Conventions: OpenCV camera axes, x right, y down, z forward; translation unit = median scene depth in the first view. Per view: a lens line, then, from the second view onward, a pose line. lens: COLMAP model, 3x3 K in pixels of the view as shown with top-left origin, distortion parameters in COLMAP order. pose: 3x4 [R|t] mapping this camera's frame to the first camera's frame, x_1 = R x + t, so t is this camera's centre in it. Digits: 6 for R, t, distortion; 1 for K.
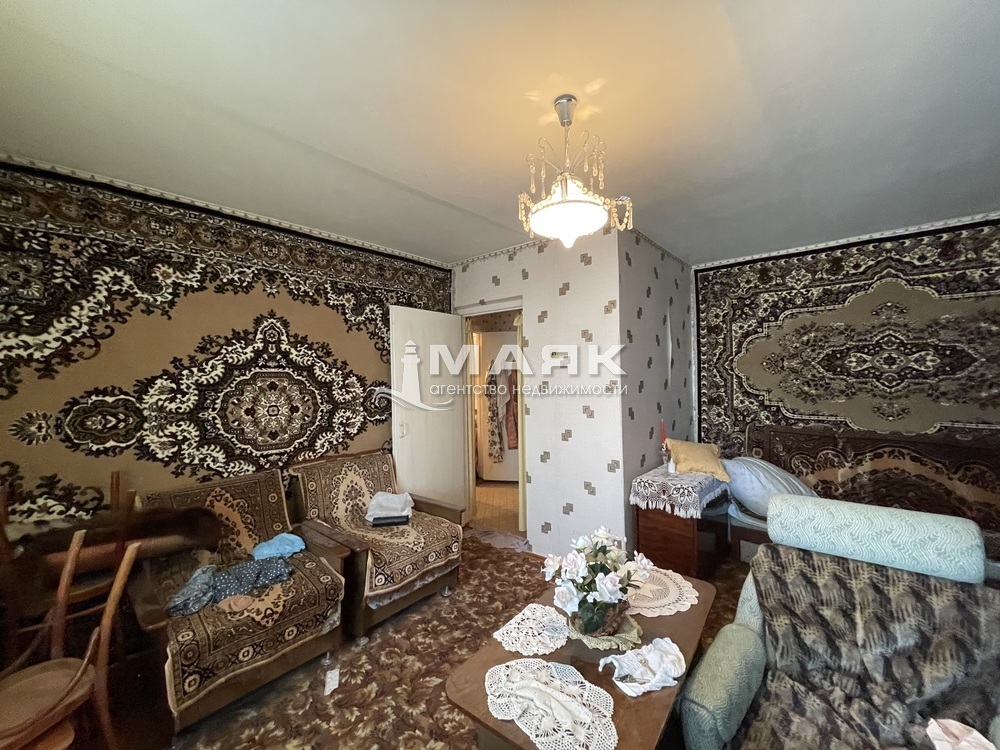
lens RADIAL K [[401.9, 0, 507.6], [0, 401.9, 374.4], [0, 0, 1]] dist [0.001693, -0.001061]
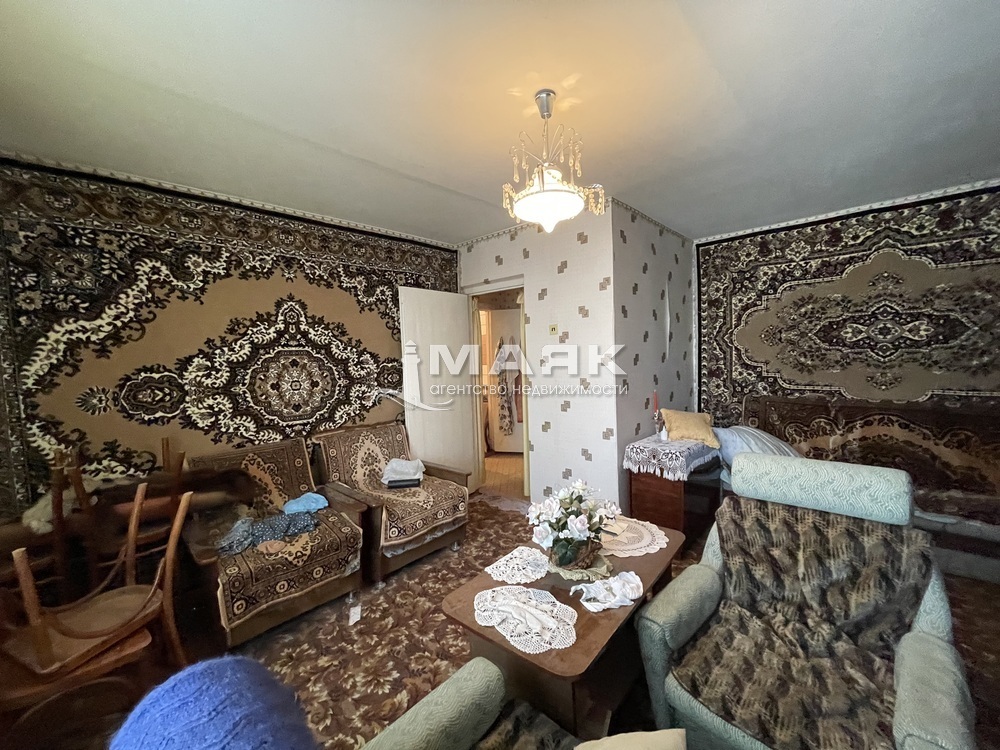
lens RADIAL K [[401.9, 0, 507.2], [0, 401.9, 374.1], [0, 0, 1]] dist [0.001693, -0.001061]
pose [[0.998930, -0.012005, -0.044666, 0.042731], [0.014450, 0.998391, 0.054833, 0.006244], [0.043936, -0.055420, 0.997496, -0.068157]]
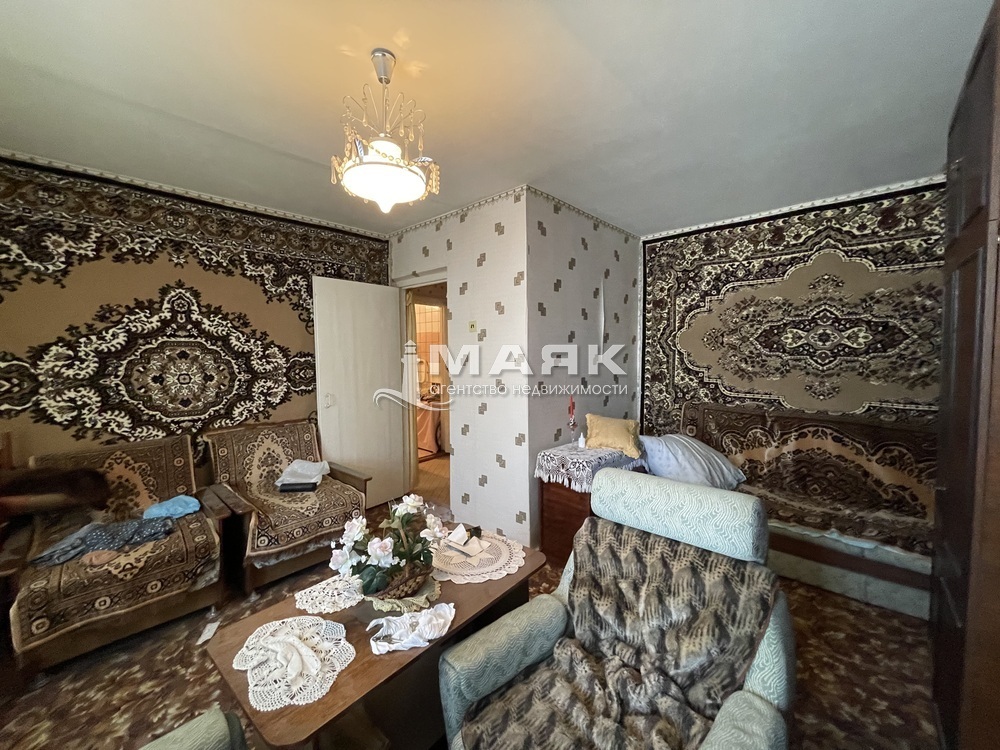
lens RADIAL K [[401.9, 0, 506.3], [0, 401.9, 374.7], [0, 0, 1]] dist [0.001693, -0.001061]
pose [[0.998903, 0.014480, -0.044532, 0.258162], [-0.011776, 0.998106, 0.060383, 0.006685], [0.045322, -0.059793, 0.997181, 0.011088]]
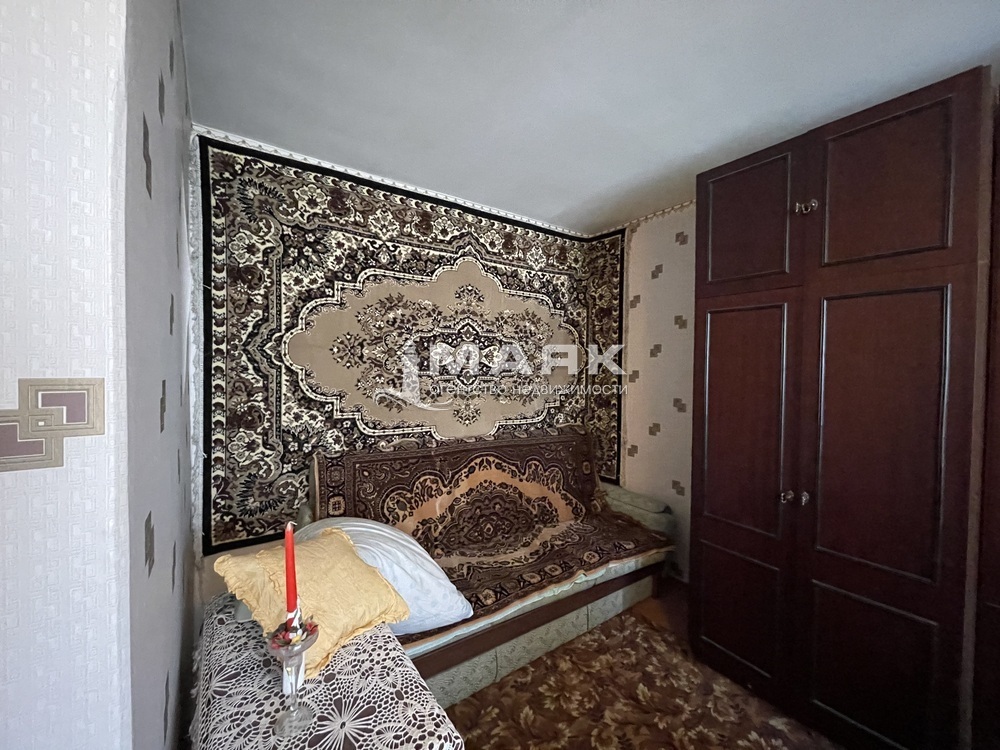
lens RADIAL K [[401.9, 0, 499.7], [0, 401.9, 374.3], [0, 0, 1]] dist [0.001693, -0.001061]
pose [[0.244472, 0.005331, 0.969642, 0.151865], [-0.014453, 0.999894, -0.001854, 0.009190], [-0.969549, -0.013561, 0.244523, 0.775506]]
